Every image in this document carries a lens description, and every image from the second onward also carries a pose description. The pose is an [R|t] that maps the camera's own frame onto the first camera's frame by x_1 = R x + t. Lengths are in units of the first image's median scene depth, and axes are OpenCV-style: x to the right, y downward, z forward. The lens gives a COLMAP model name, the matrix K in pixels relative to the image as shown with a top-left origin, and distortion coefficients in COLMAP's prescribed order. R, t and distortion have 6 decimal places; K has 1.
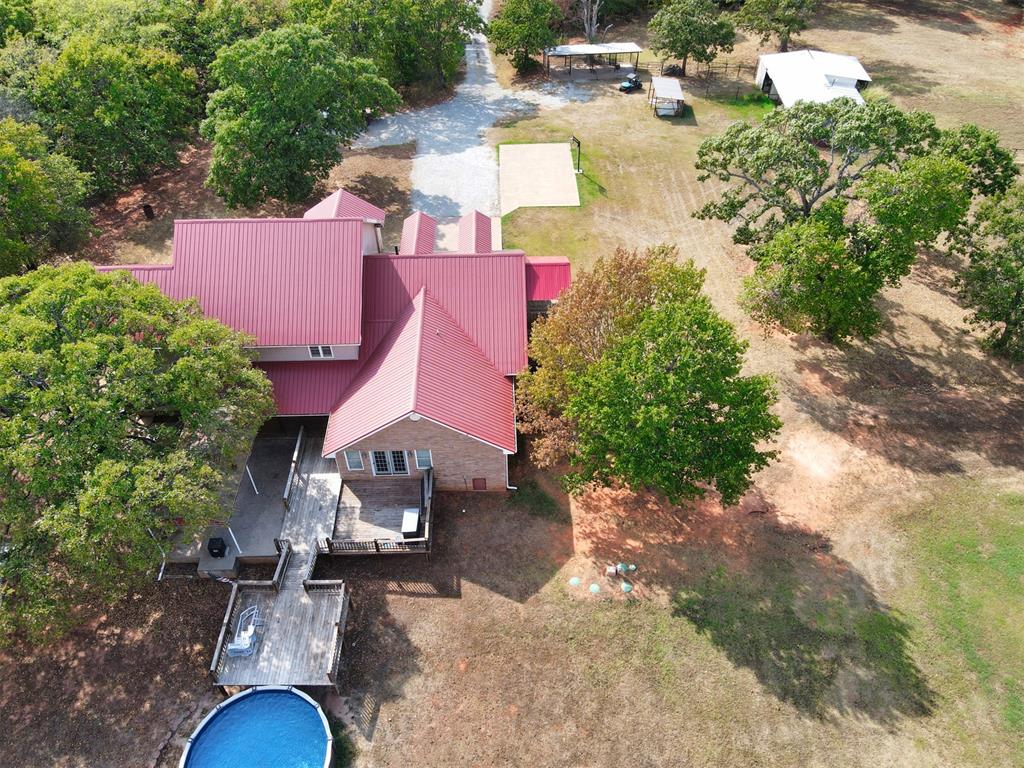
lens RADIAL K [[719.1, 0, 512.0], [0, 719.1, 384.0], [0, 0, 1]] dist [-0.001098, 0.001253]
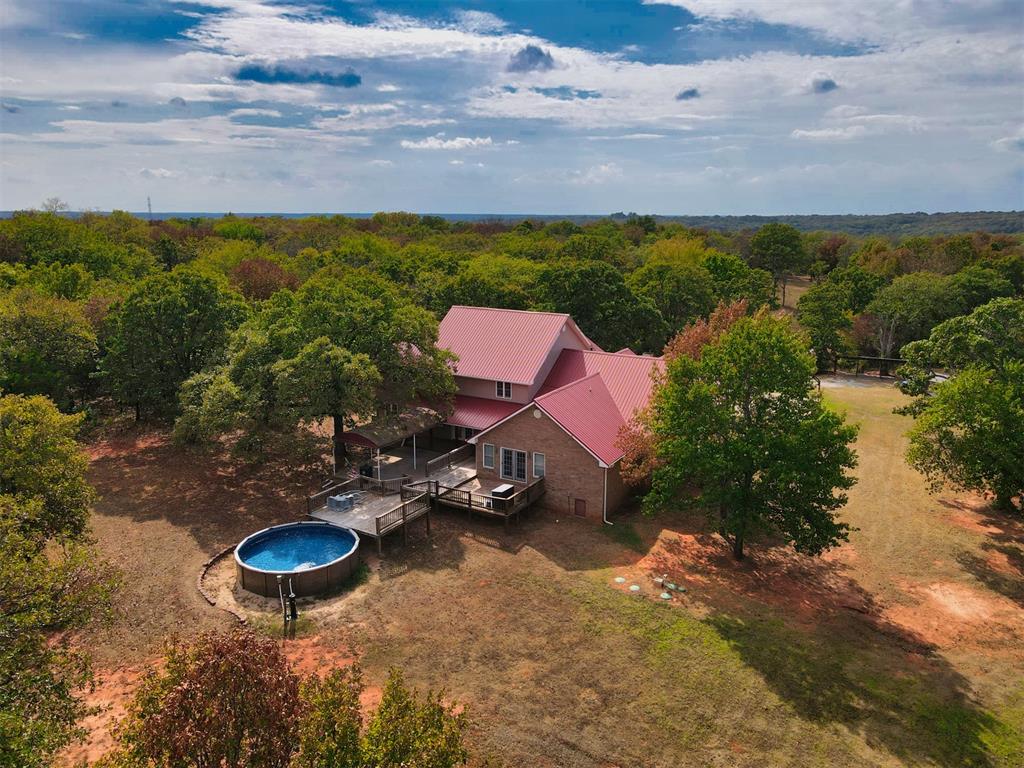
lens RADIAL K [[719.1, 0, 512.0], [0, 719.1, 384.0], [0, 0, 1]] dist [-0.001098, 0.001253]
pose [[0.851765, 0.113612, -0.511457, 0.445902], [-0.370701, 0.820537, -0.435086, 0.547334], [0.370239, 0.560189, 0.741021, 0.035210]]
